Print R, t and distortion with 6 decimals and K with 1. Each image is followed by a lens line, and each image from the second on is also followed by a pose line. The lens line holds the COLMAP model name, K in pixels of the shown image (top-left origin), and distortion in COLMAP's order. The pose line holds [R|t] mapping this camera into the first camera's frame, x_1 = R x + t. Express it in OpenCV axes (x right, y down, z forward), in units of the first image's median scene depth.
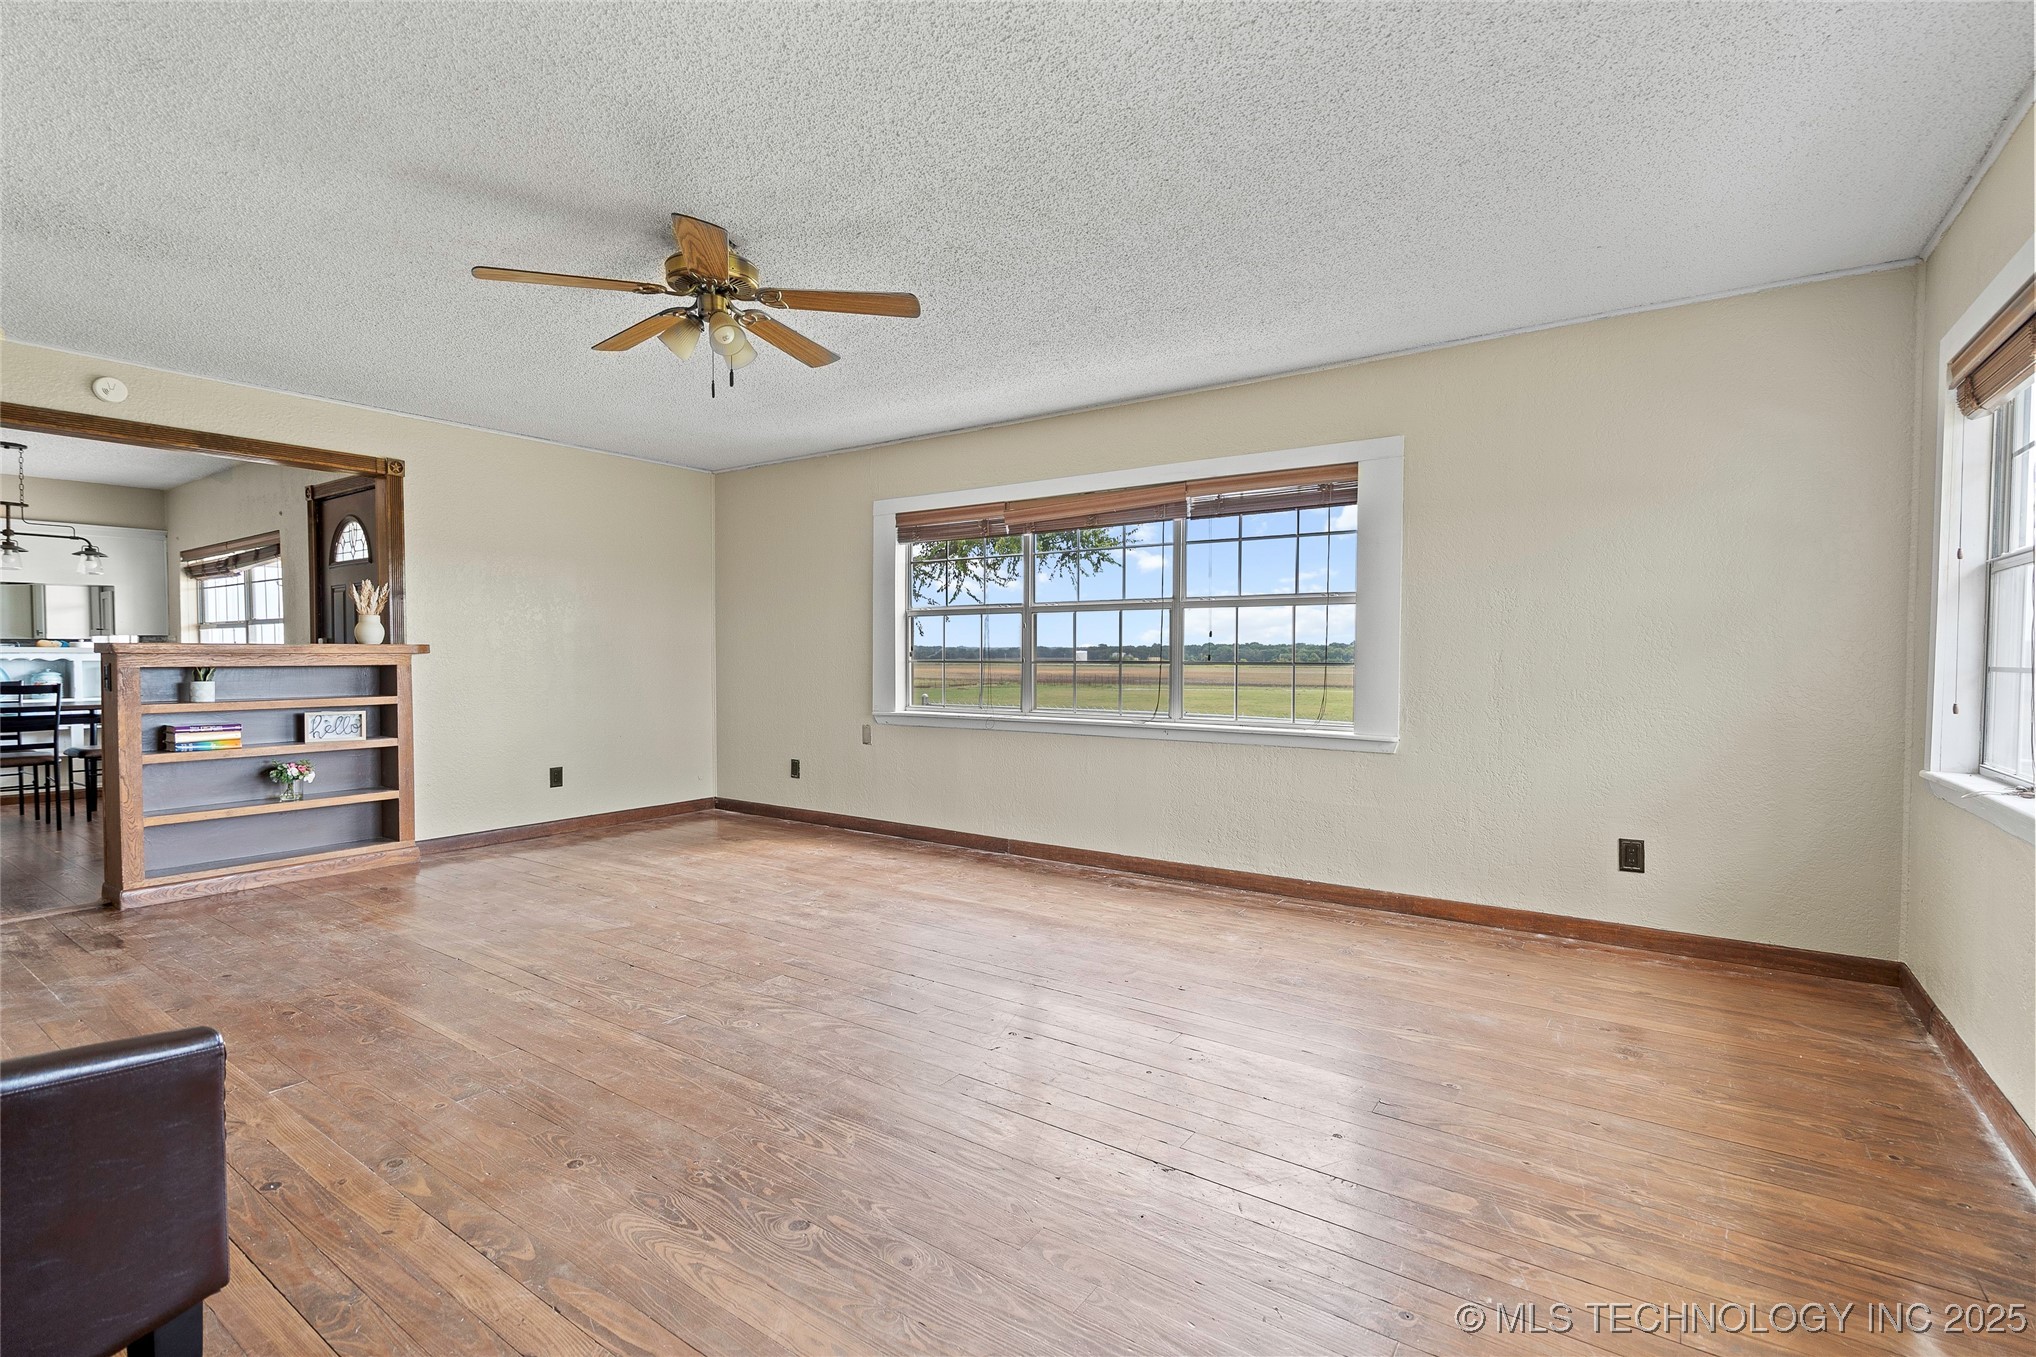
lens RADIAL K [[937.2, 0, 1015.3], [0, 937.2, 685.7], [0, 0, 1]] dist [-0.003798, -0.000083]
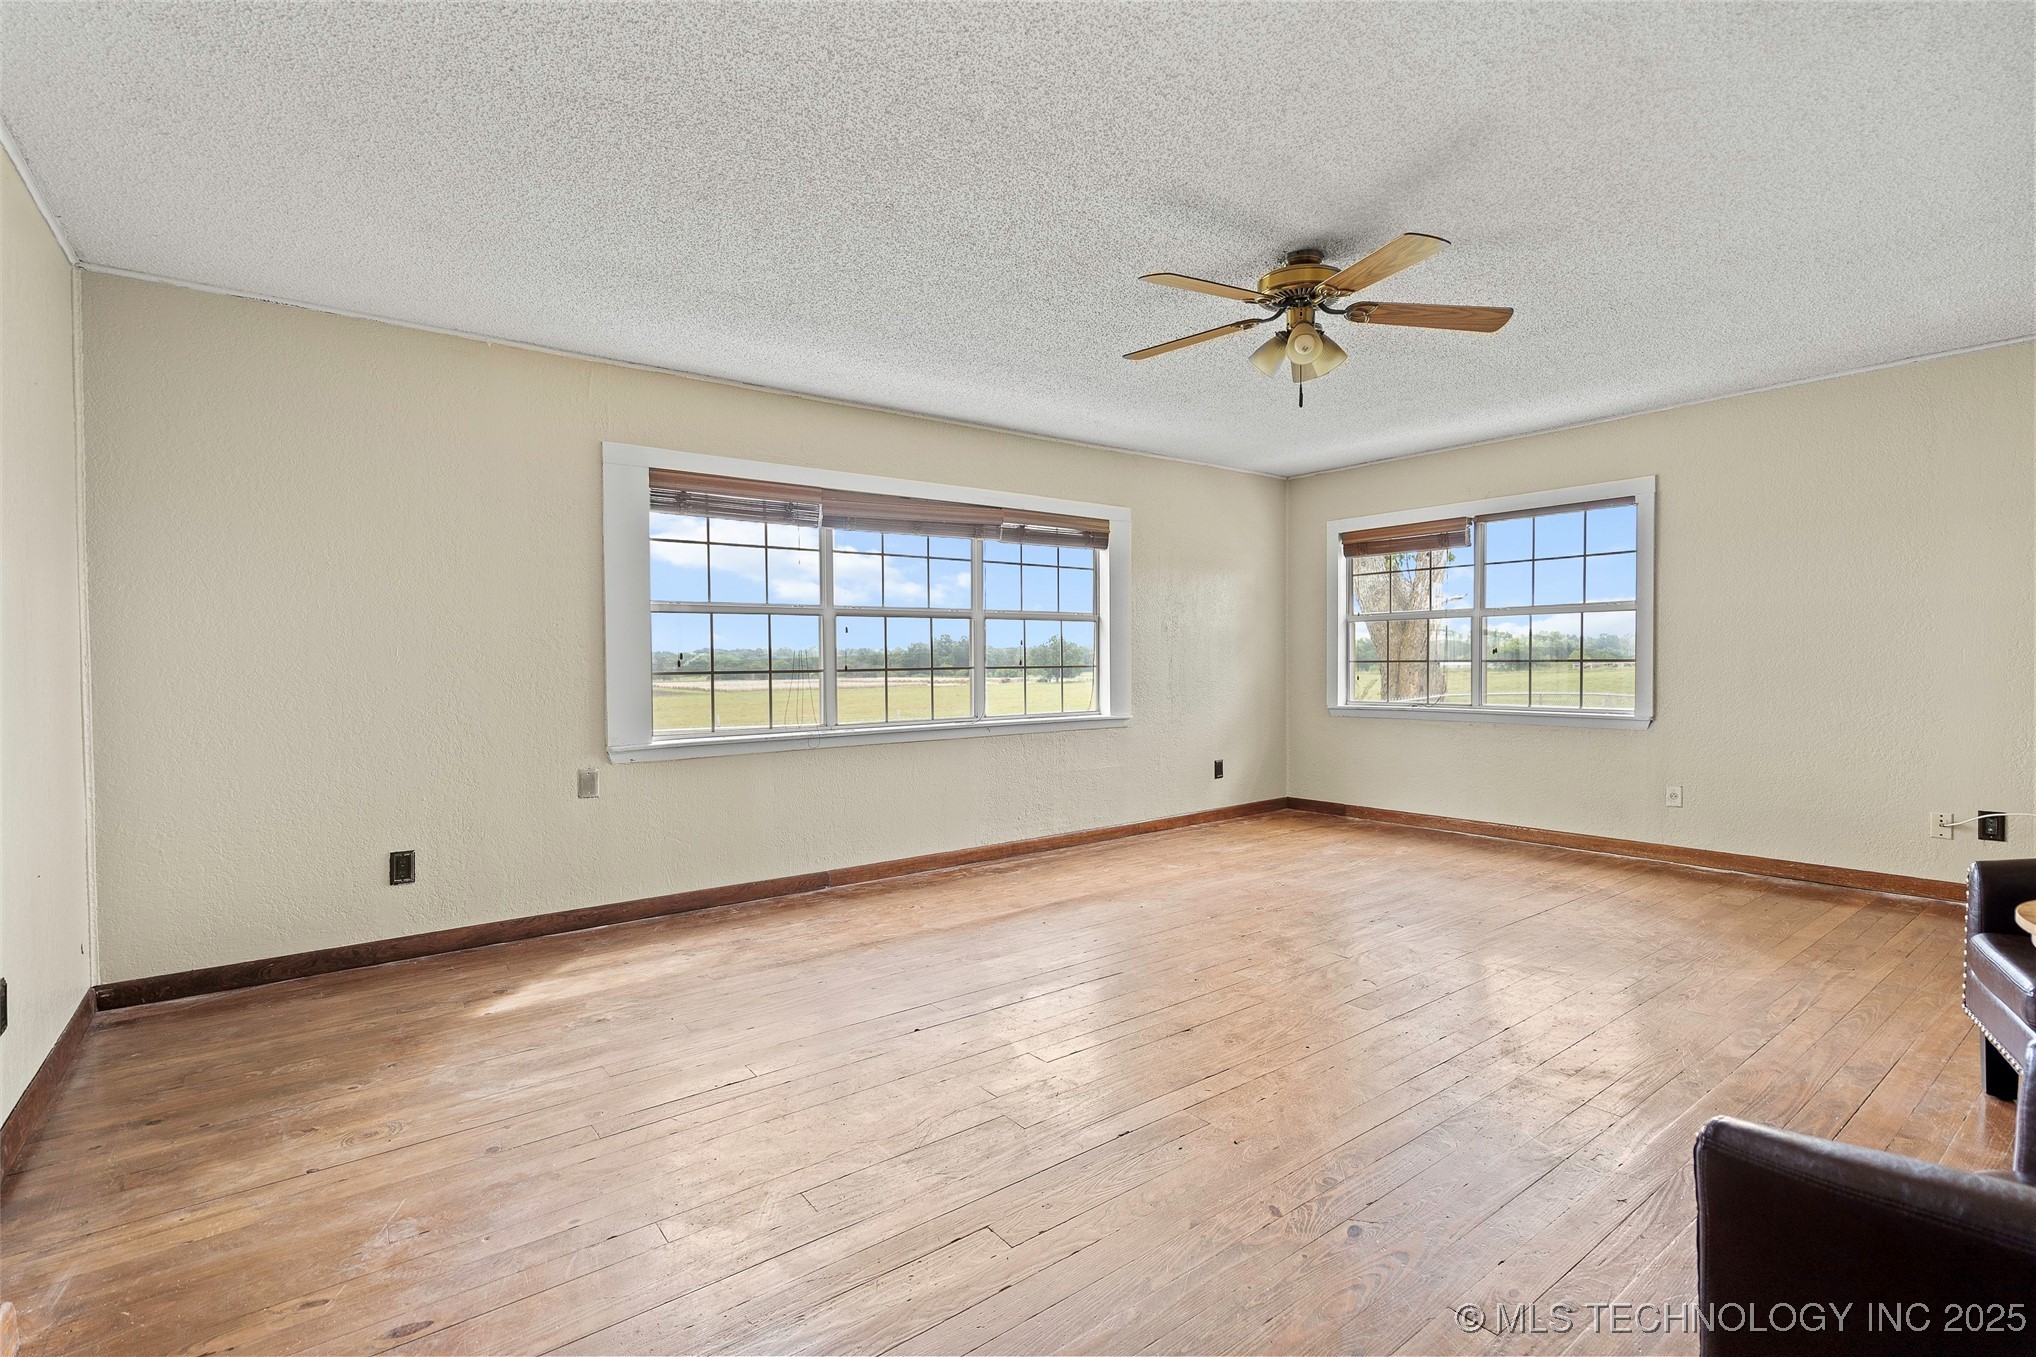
lens RADIAL K [[937.2, 0, 1015.3], [0, 937.2, 685.7], [0, 0, 1]] dist [-0.003798, -0.000083]
pose [[0.301165, -0.029725, 0.953109, -0.953094], [0.043026, 0.998920, 0.017558, -0.022108], [-0.952601, 0.035721, 0.302118, 0.676332]]
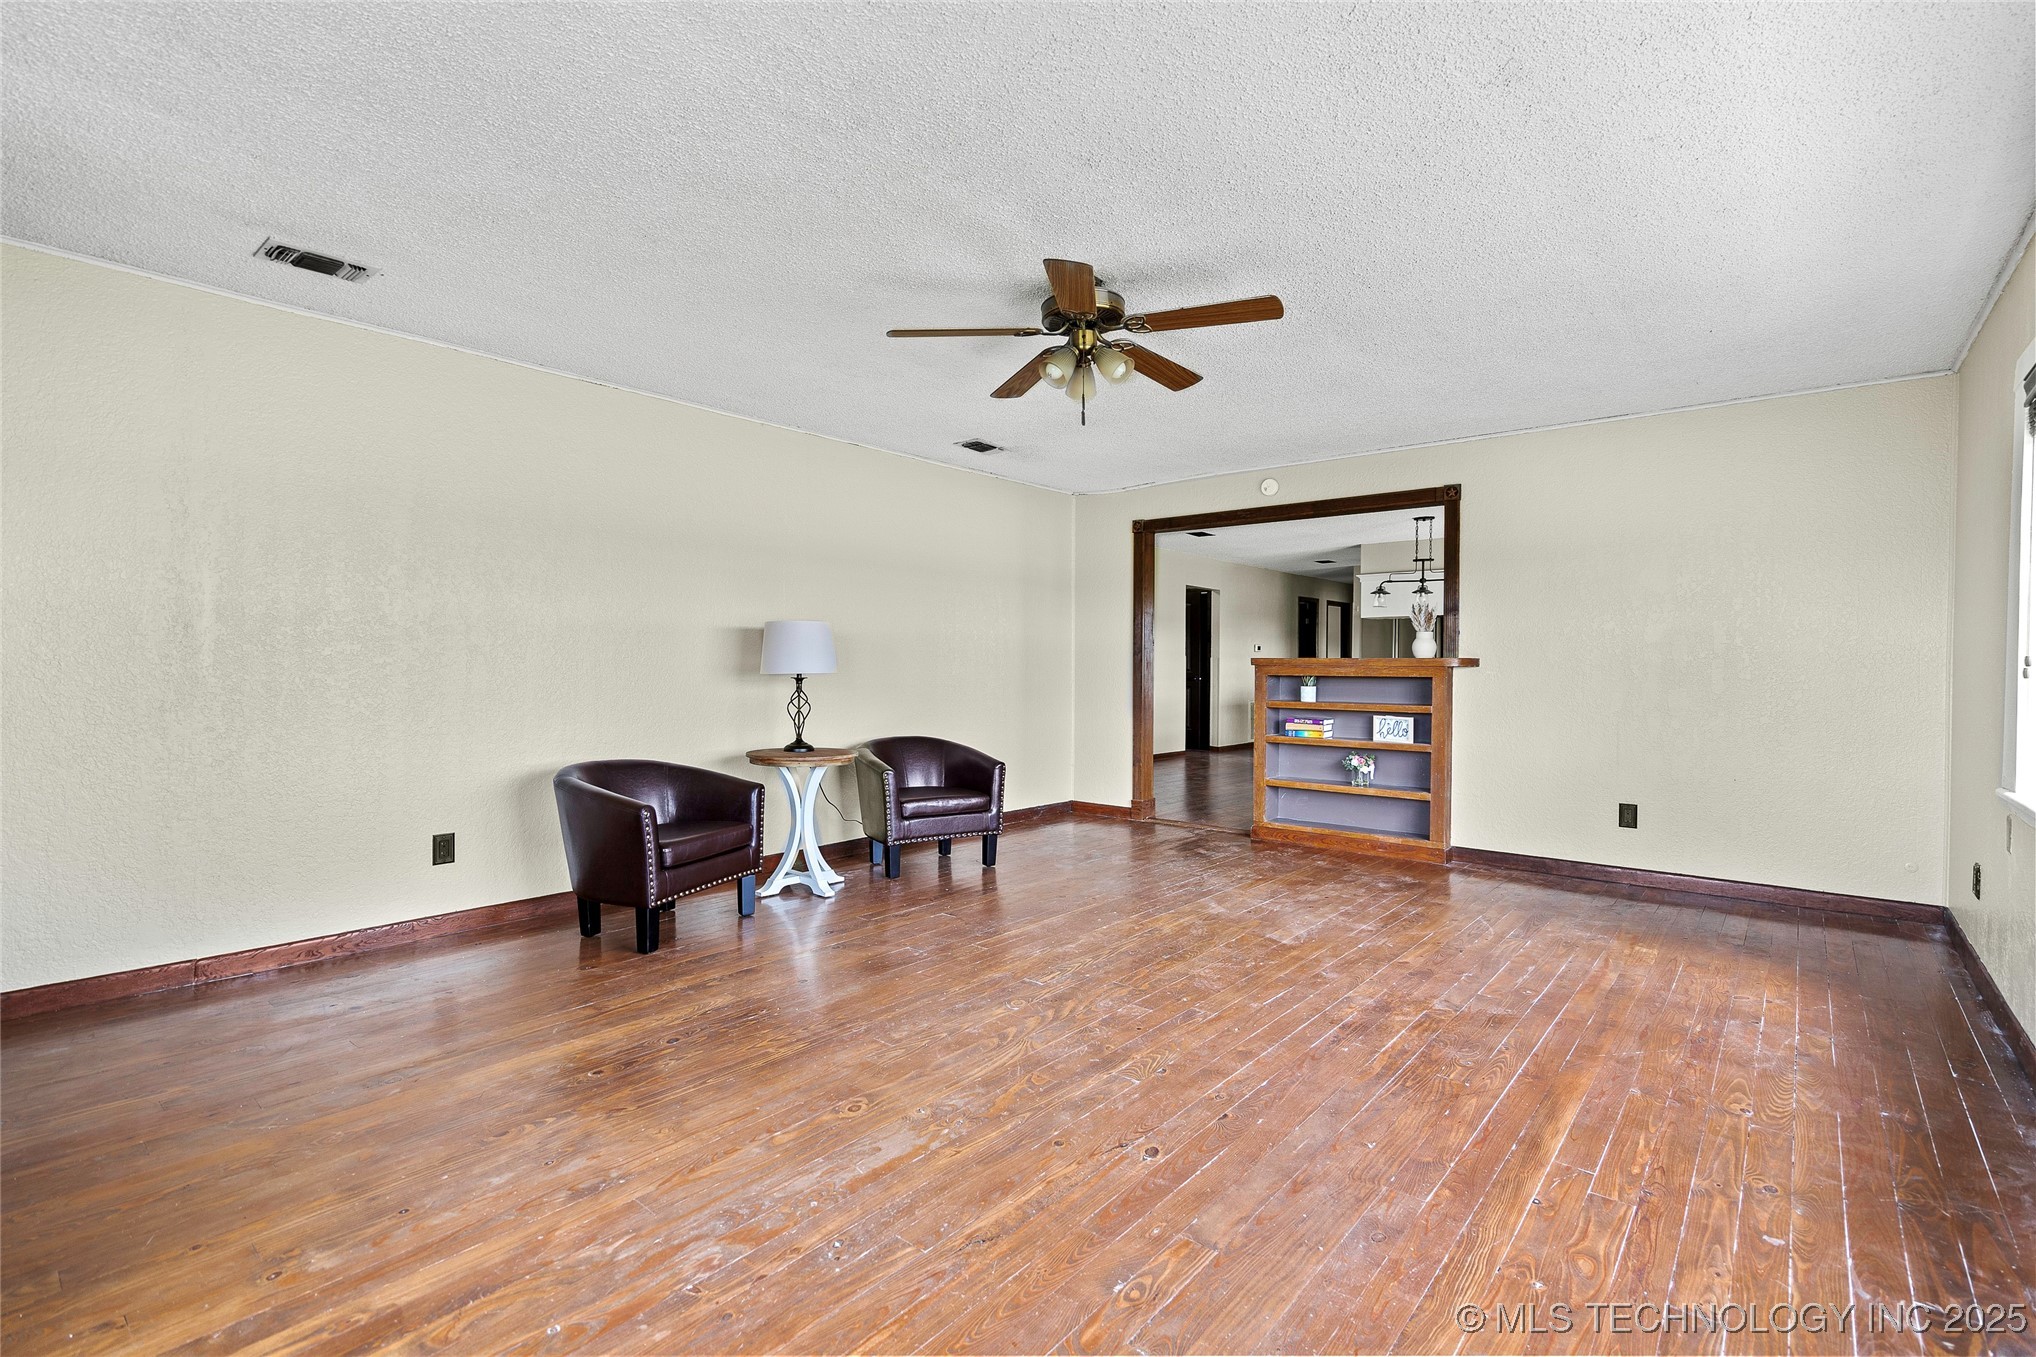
lens RADIAL K [[929.5, 0, 1018.0], [0, 929.5, 678.5], [0, 0, 1]] dist [0.001021, -0.000021]
pose [[-0.085789, 0.015890, -0.996187, 0.509164], [-0.038569, 0.999070, 0.019258, -0.026101], [0.995567, 0.040074, -0.085096, 0.695817]]
